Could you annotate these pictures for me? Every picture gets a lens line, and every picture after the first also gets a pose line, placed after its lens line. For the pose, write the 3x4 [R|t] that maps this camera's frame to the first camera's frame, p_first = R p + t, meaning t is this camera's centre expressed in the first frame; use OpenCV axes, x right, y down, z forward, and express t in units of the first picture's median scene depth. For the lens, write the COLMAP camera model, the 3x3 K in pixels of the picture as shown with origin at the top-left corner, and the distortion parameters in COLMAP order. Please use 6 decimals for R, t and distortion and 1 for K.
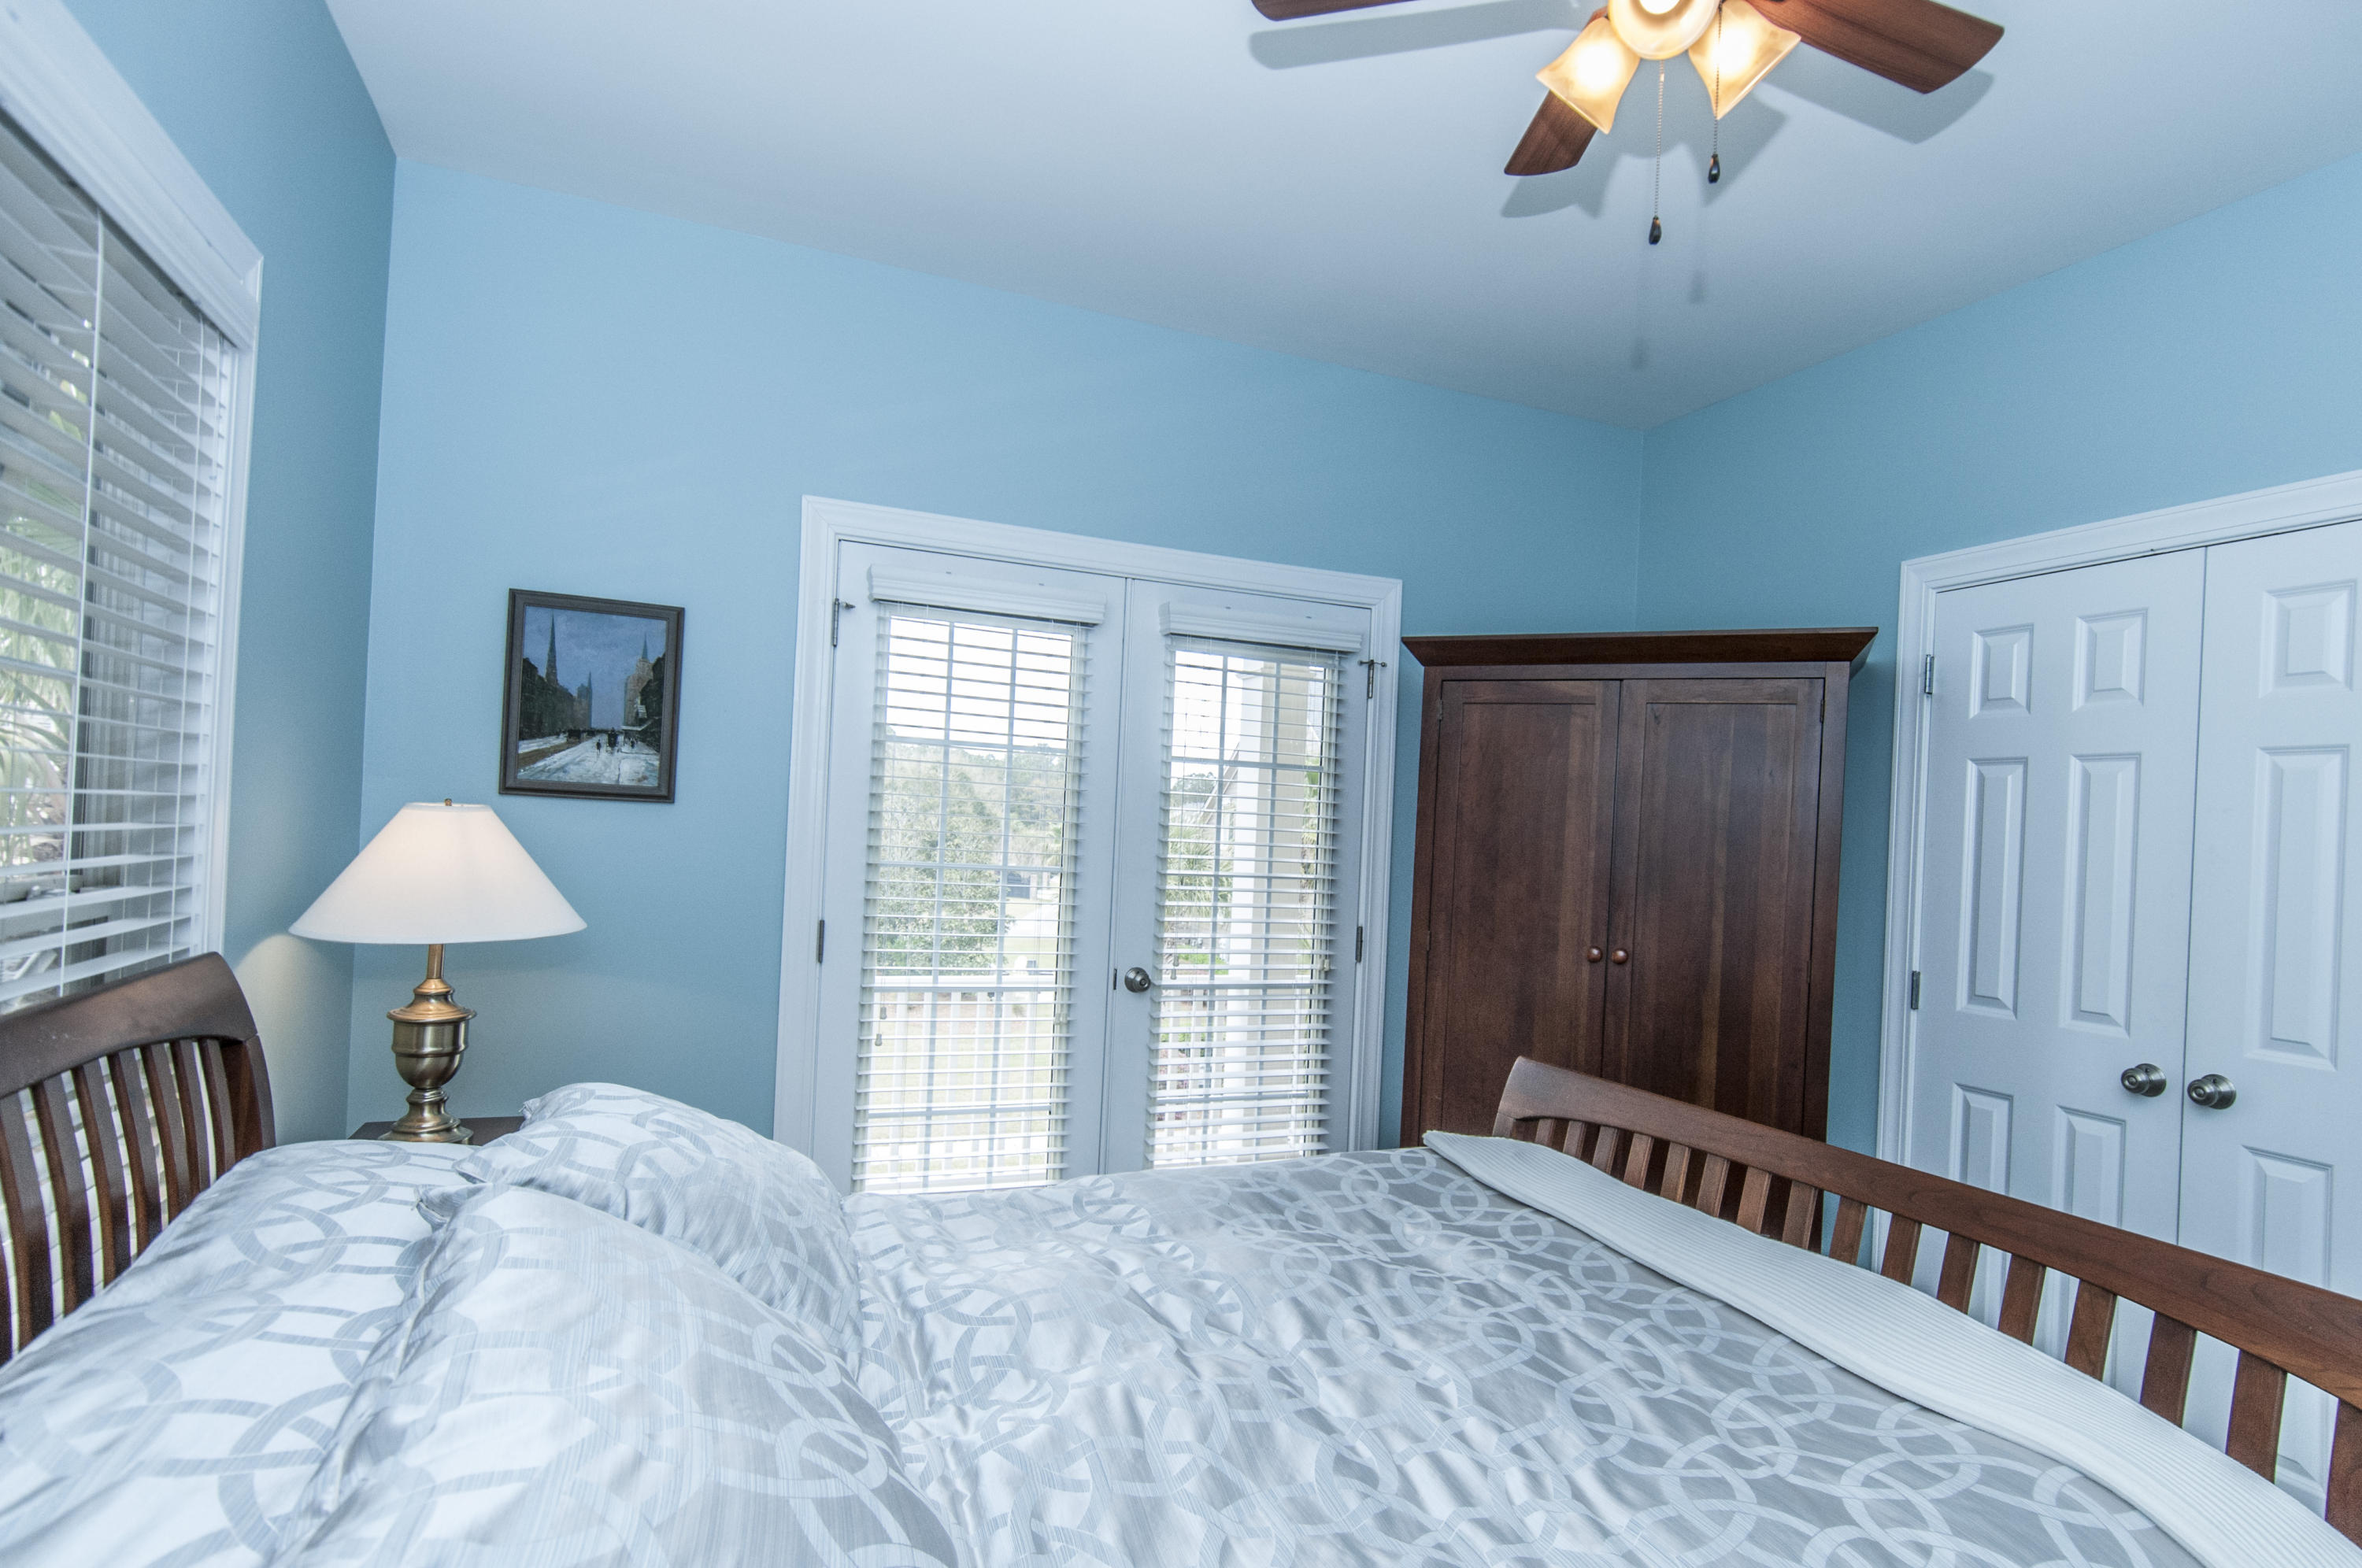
lens RADIAL K [[1239.0, 0, 1234.9], [0, 1239.0, 830.5], [0, 0, 1]] dist [0.016303, -0.020633]
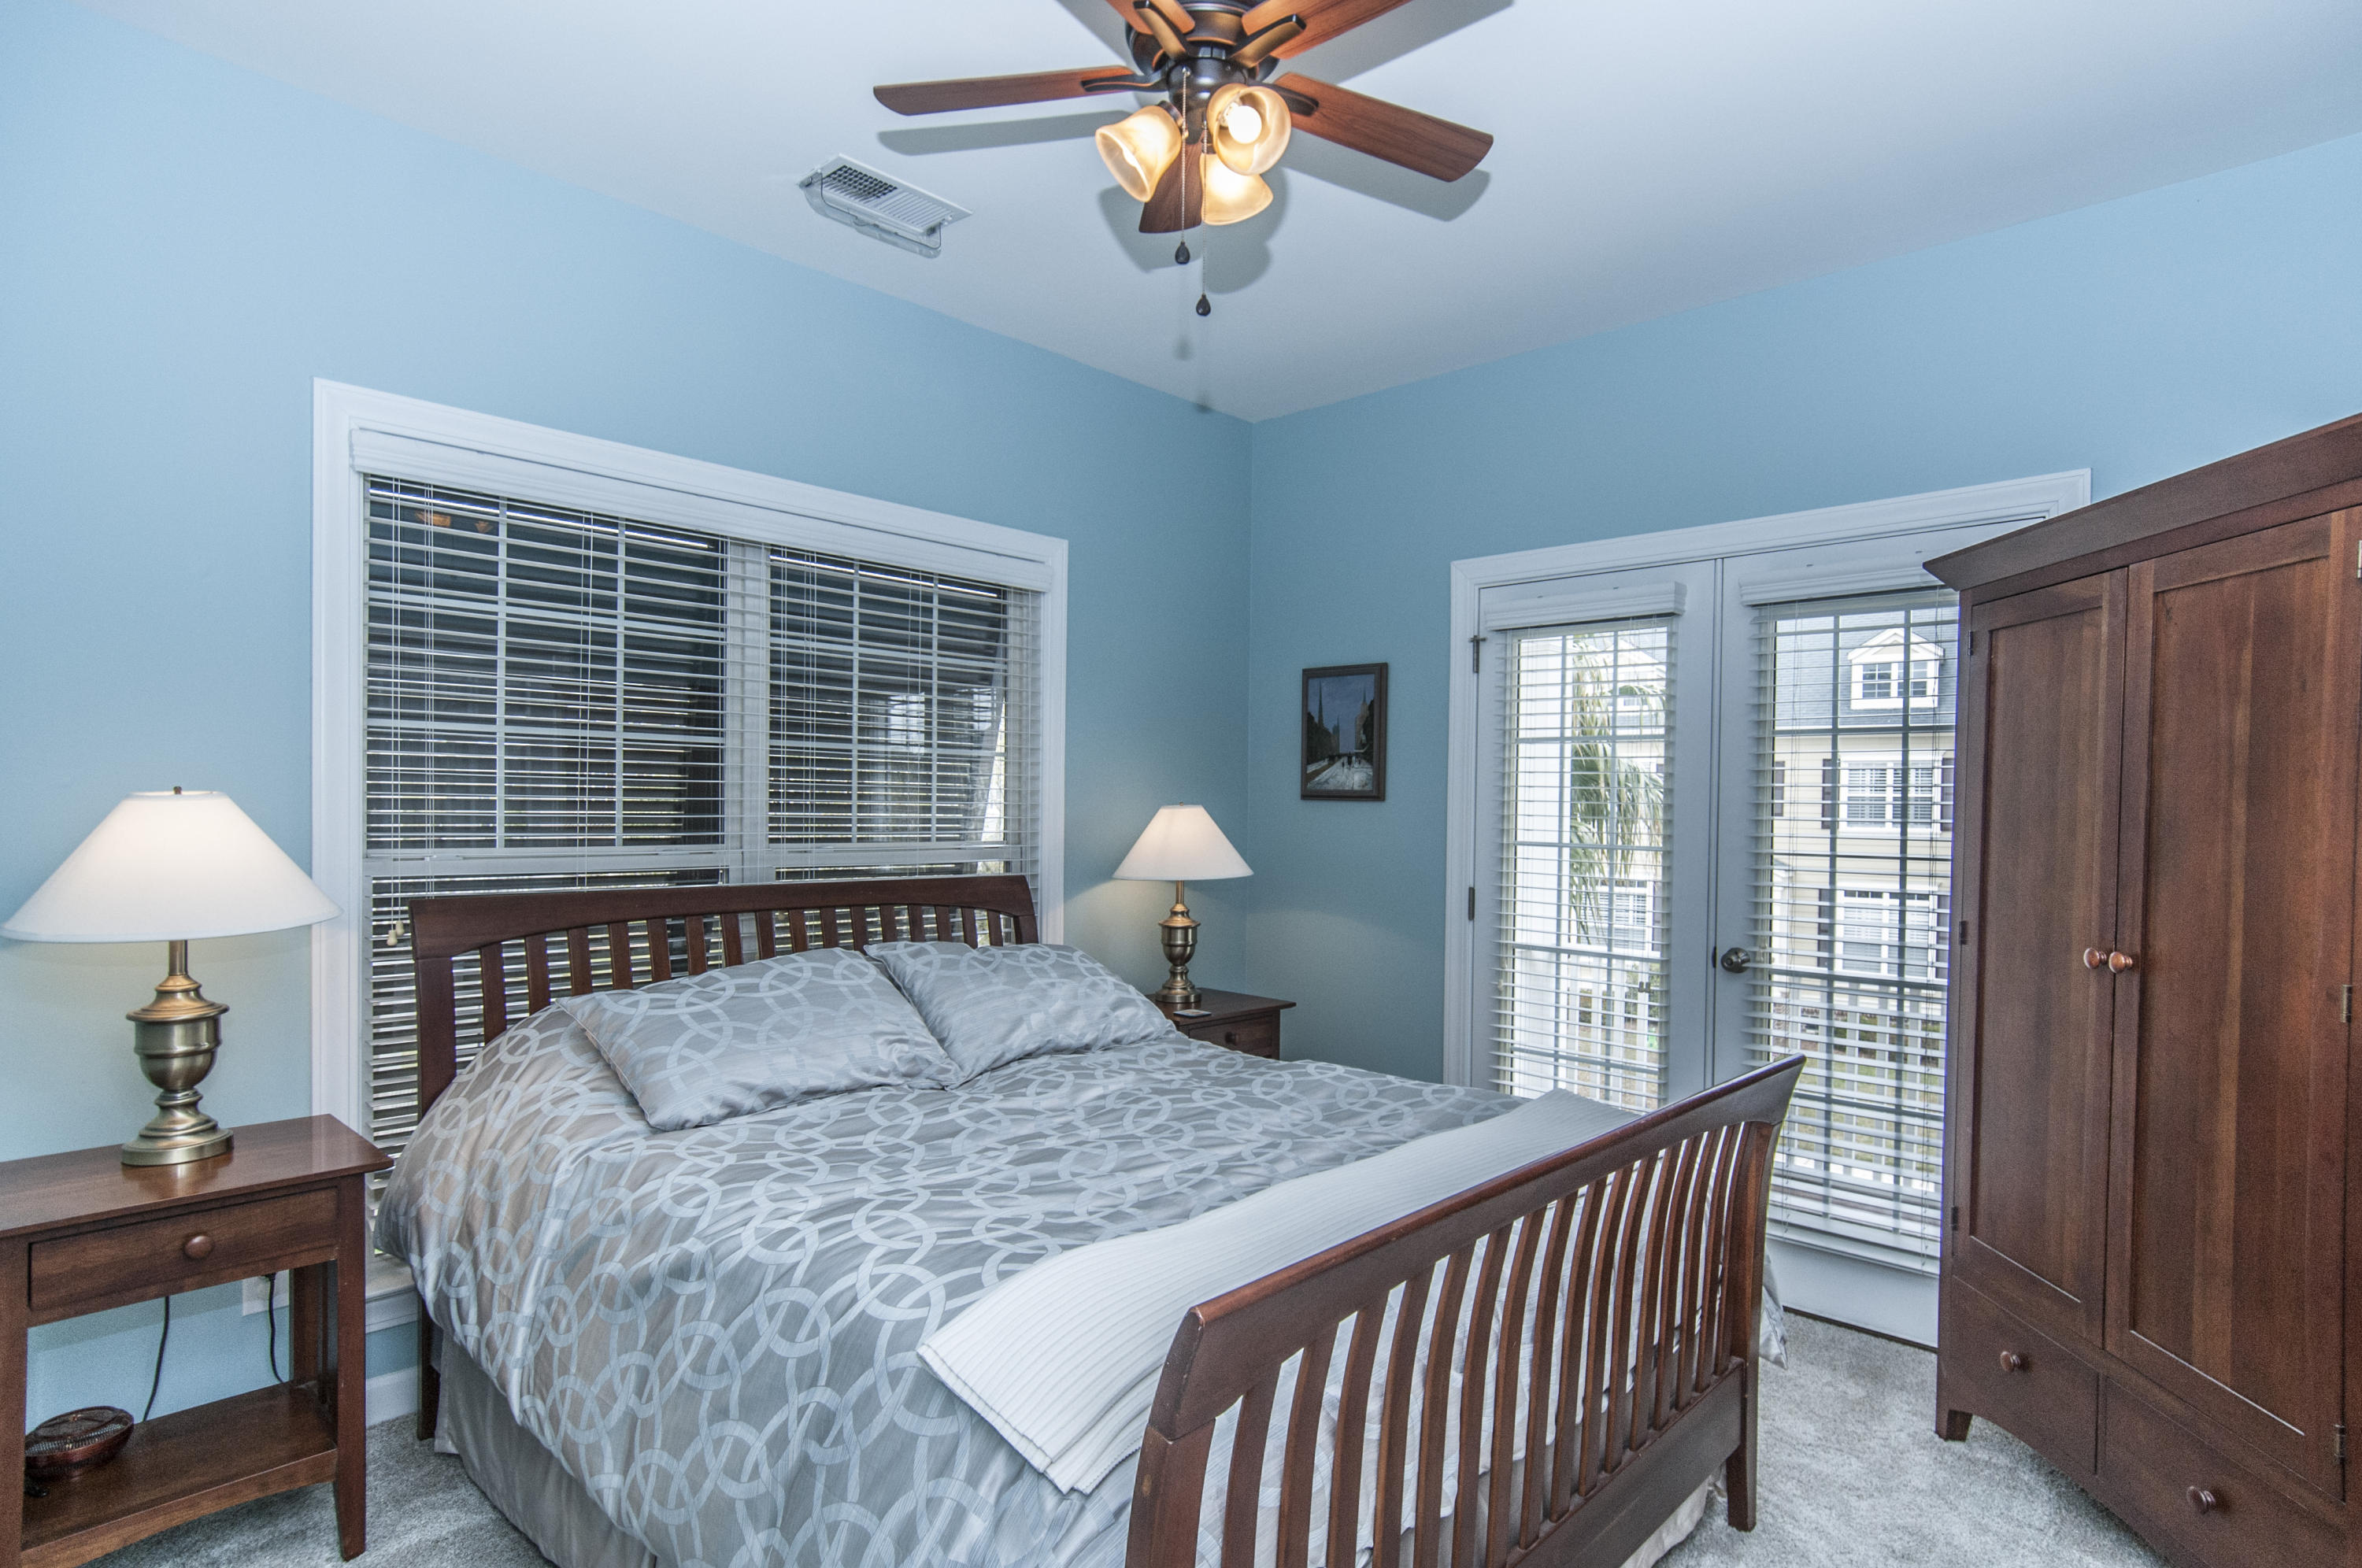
lens RADIAL K [[1239.0, 0, 1234.9], [0, 1239.0, 830.5], [0, 0, 1]] dist [0.016303, -0.020633]
pose [[0.410903, -0.020479, -0.911449, 0.778368], [0.008664, 0.999790, -0.018558, 0.036992], [0.911638, -0.000271, 0.410994, 0.263089]]
